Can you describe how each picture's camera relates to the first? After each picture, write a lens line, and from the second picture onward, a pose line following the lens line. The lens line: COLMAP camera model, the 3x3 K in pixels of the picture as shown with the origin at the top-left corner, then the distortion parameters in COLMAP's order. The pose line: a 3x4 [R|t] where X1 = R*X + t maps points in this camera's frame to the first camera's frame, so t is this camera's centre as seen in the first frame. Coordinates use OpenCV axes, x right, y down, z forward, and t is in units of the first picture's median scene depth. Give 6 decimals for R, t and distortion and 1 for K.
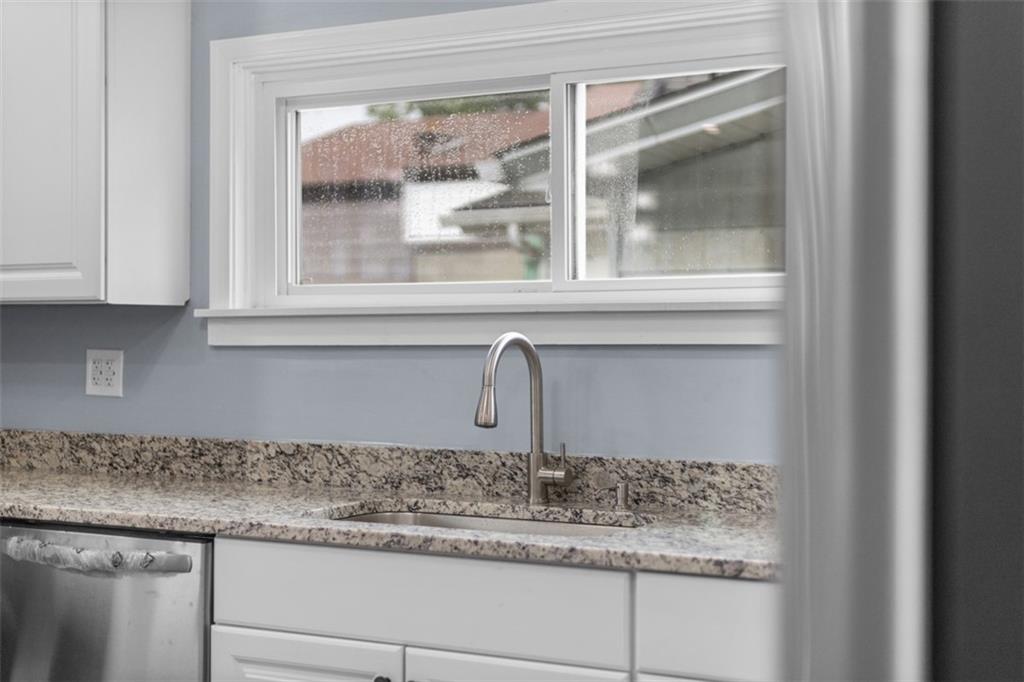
lens RADIAL K [[1530.0, 0, 511.7], [0, 1530.0, 335.5], [0, 0, 1]] dist [0.013360, 0.000000]
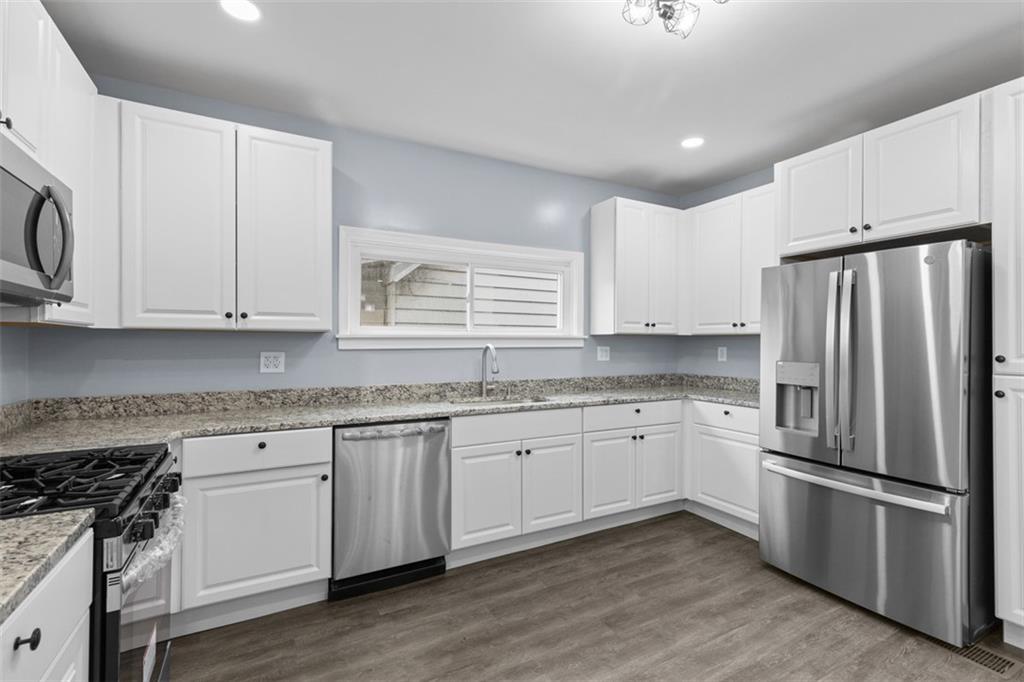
lens RADIAL K [[468.0, 0, 512.0], [0, 468.0, 347.3], [0, 0, 1]] dist [-0.000226, 0.000114]
pose [[0.535209, -0.005260, 0.844703, -0.712257], [0.002951, 0.999986, 0.004357, 0.000998], [-0.844715, 0.000161, 0.535217, 0.377510]]
